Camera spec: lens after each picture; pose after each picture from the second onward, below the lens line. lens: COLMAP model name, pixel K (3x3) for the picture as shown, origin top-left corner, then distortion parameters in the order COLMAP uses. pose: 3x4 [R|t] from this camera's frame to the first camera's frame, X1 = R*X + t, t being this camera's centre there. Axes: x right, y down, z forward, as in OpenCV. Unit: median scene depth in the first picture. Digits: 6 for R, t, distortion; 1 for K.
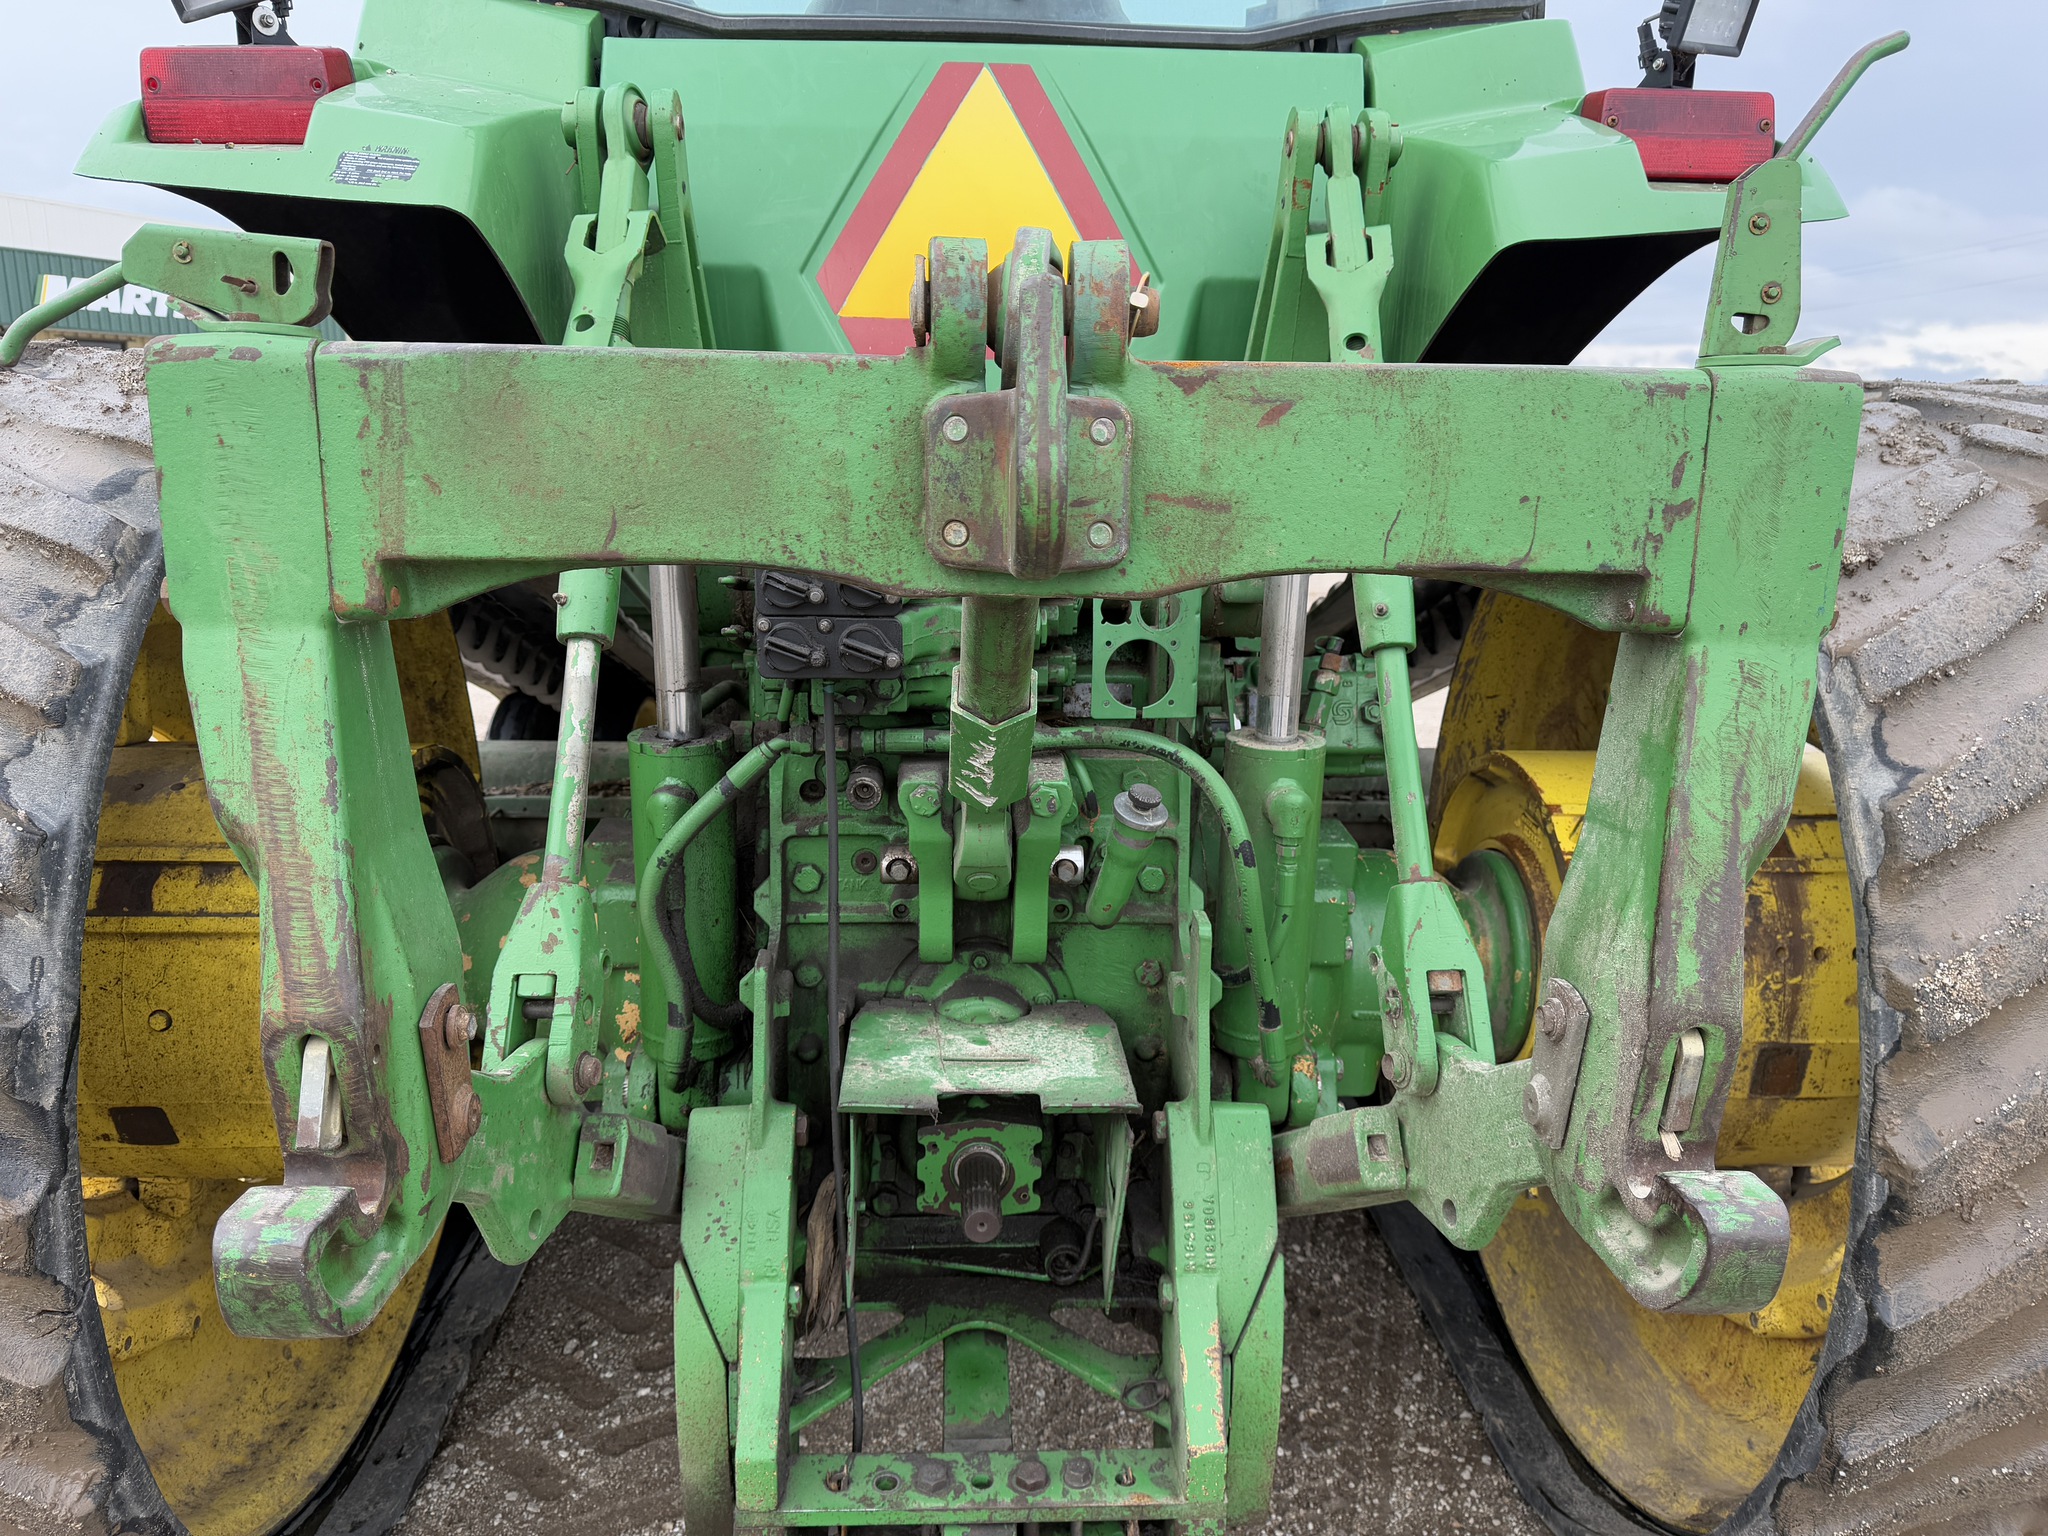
lens RADIAL K [[1458.1, 0, 1026.8], [0, 1458.1, 774.0], [0, 0, 1]] dist [0.088402, -0.114823]
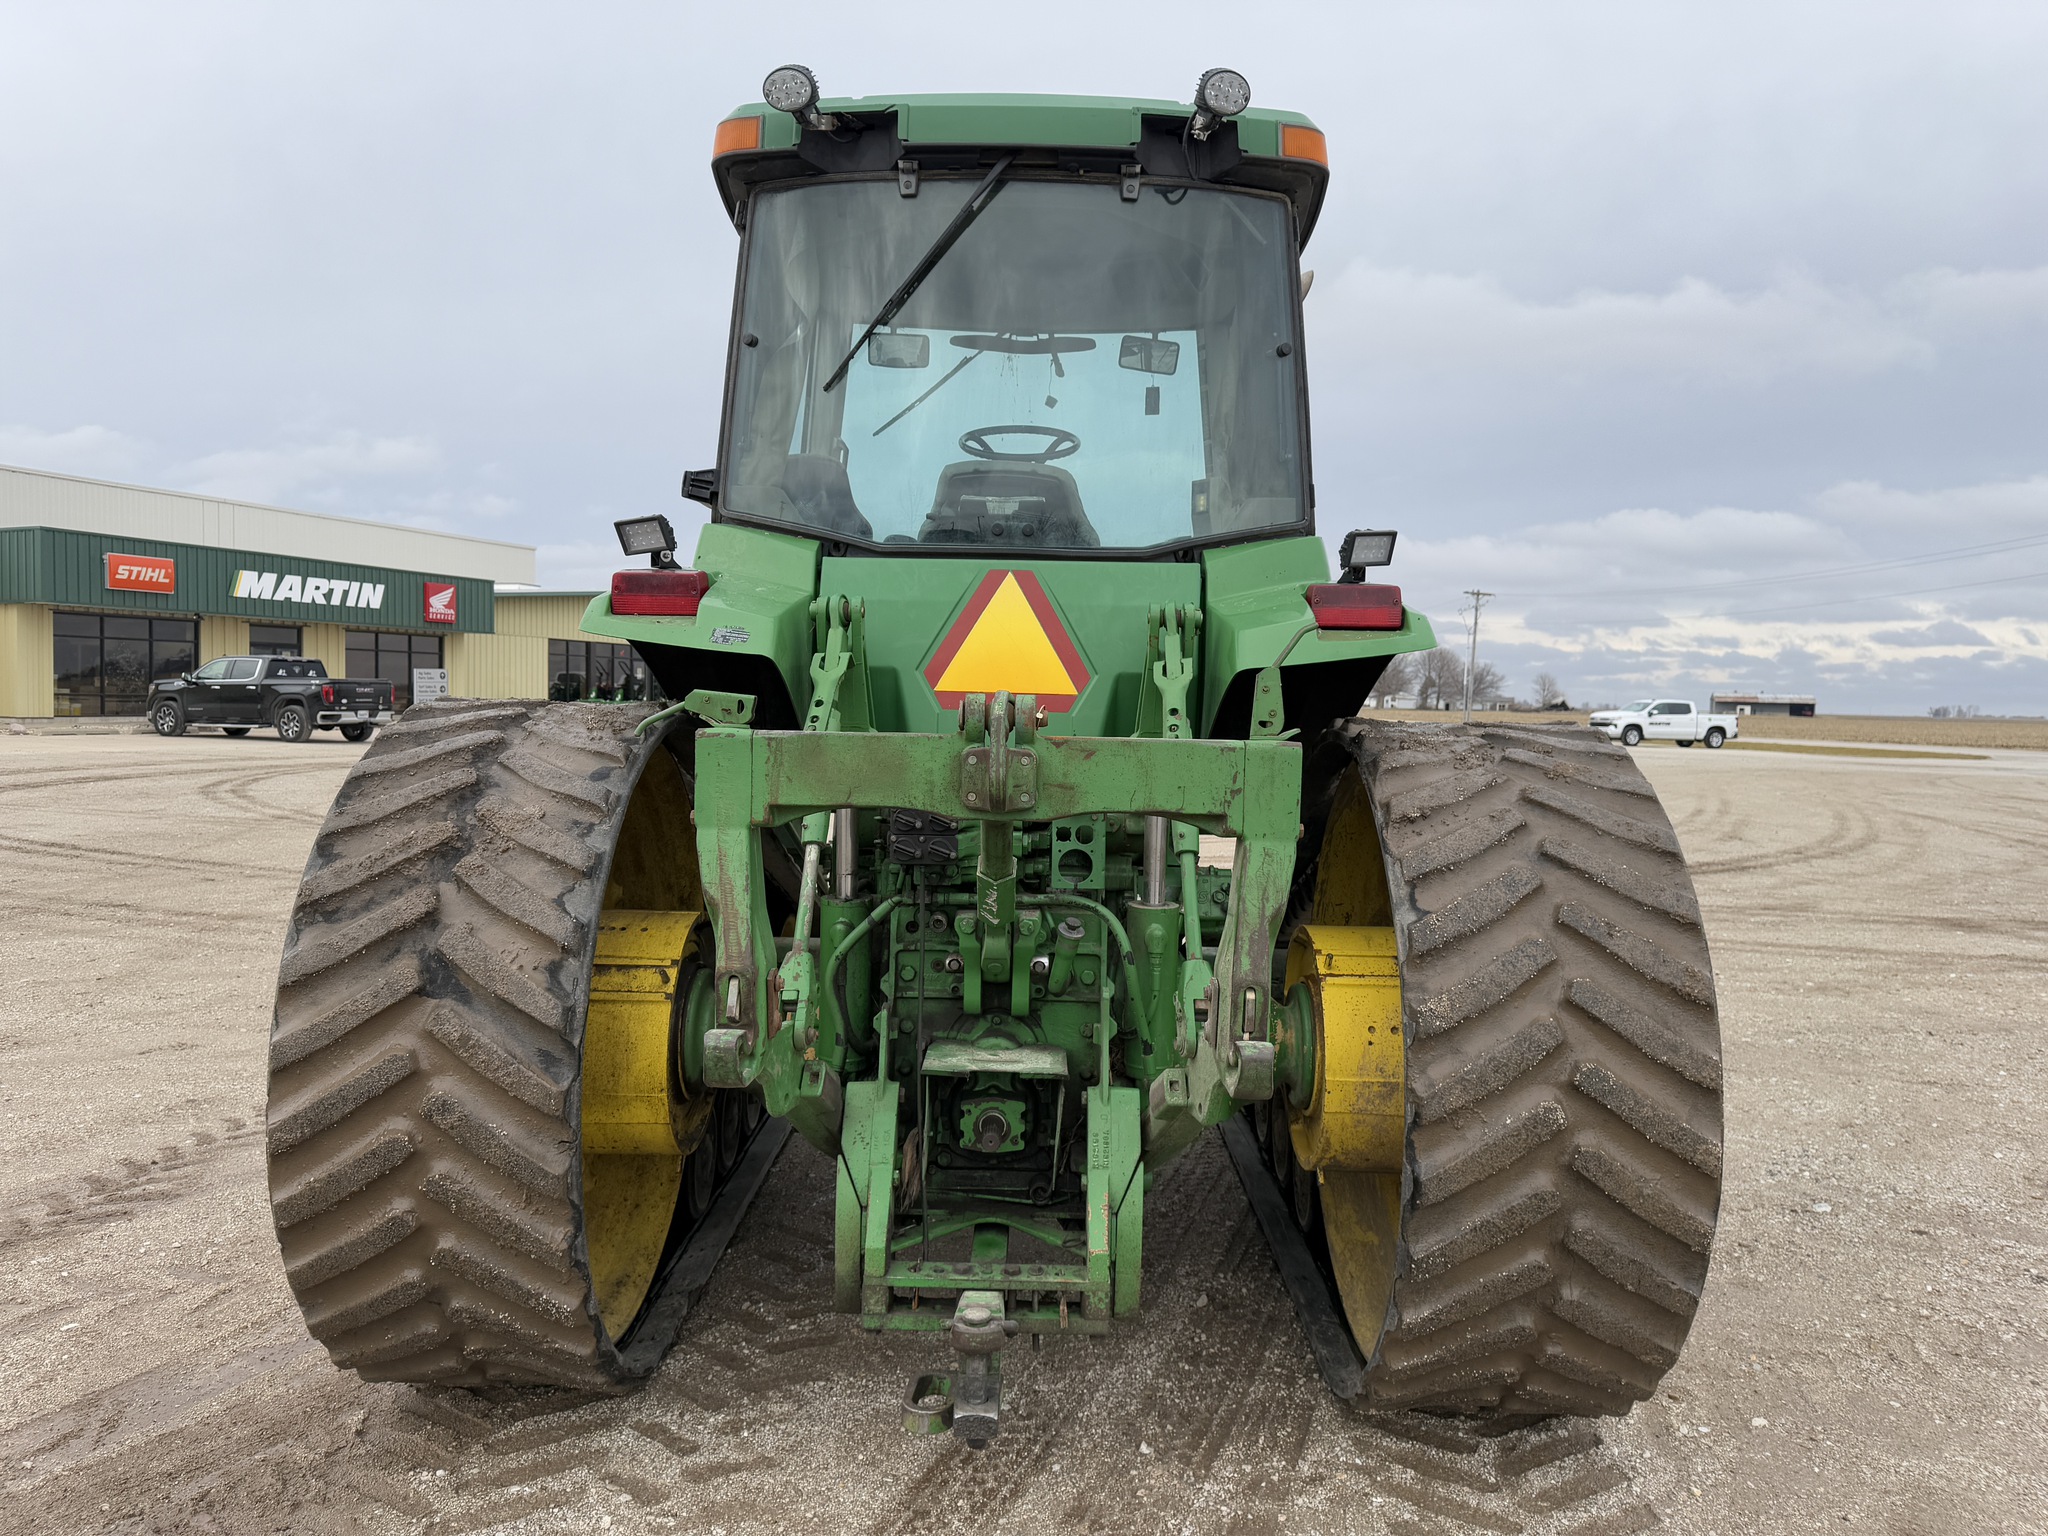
lens RADIAL K [[1464.7, 0, 1038.6], [0, 1464.7, 772.7], [0, 0, 1]] dist [0.066056, -0.087497]
pose [[0.998543, 0.008285, -0.053331, 0.125718], [-0.017812, 0.983372, -0.180728, 0.161316], [0.050947, 0.181414, 0.982086, -0.961421]]
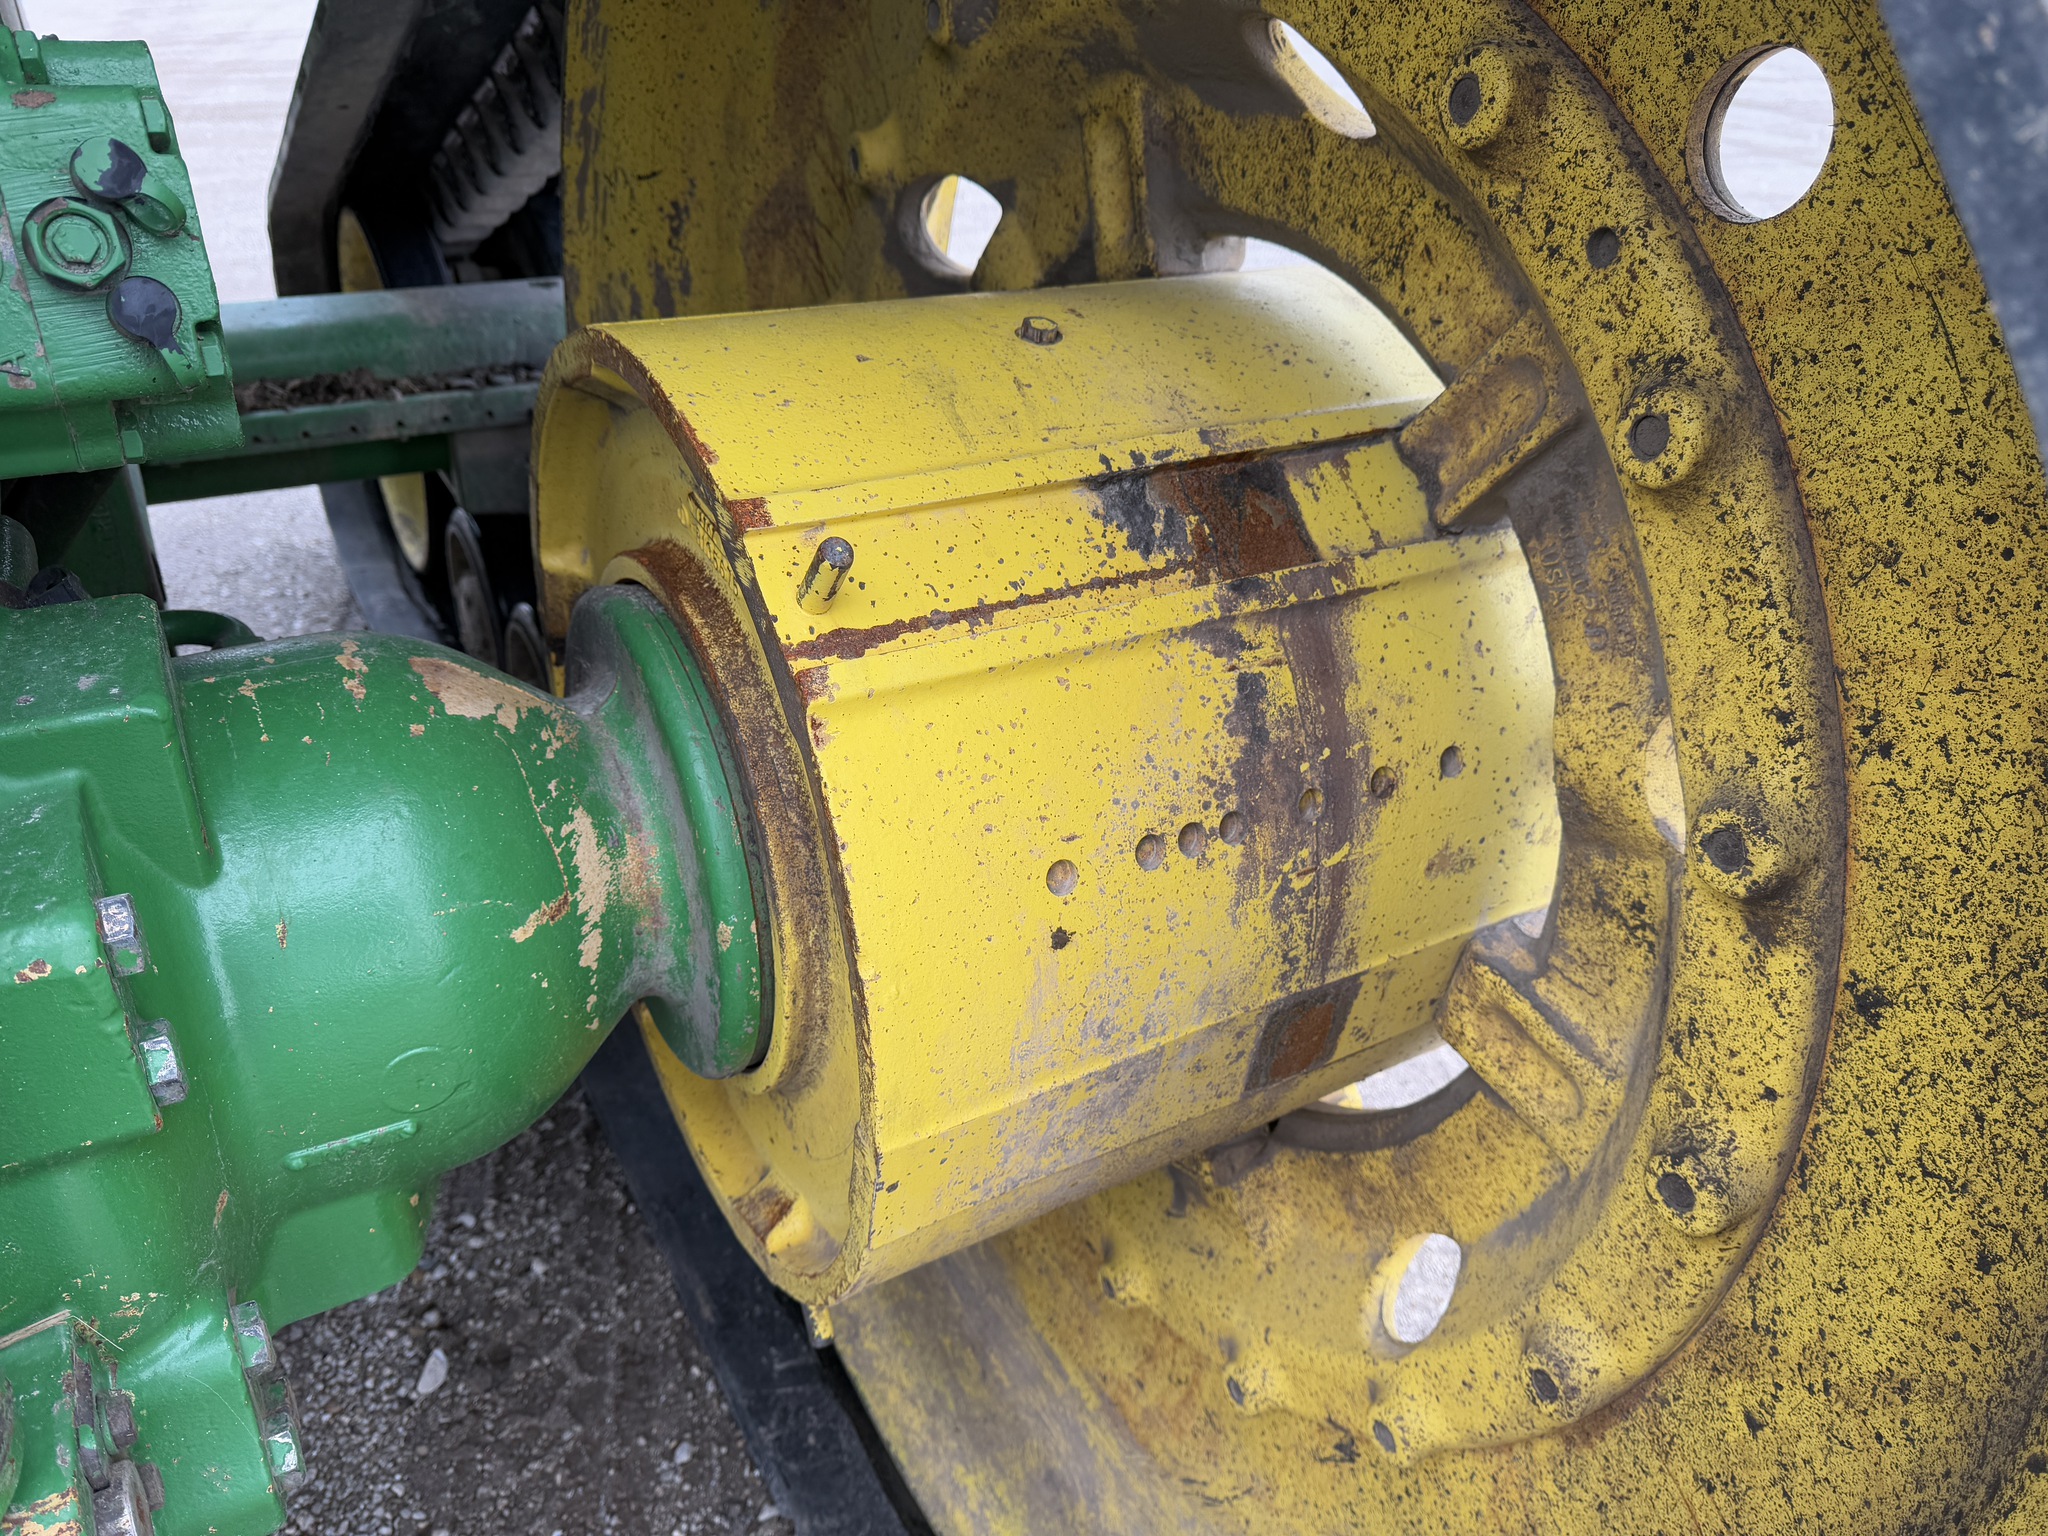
lens RADIAL K [[1464.7, 0, 1038.6], [0, 1464.7, 772.7], [0, 0, 1]] dist [0.066056, -0.087497]
pose [[0.885280, -0.216319, 0.411686, 0.304581], [0.074282, 0.939642, 0.333998, -0.033618], [-0.459088, -0.265101, 0.847915, 0.763753]]
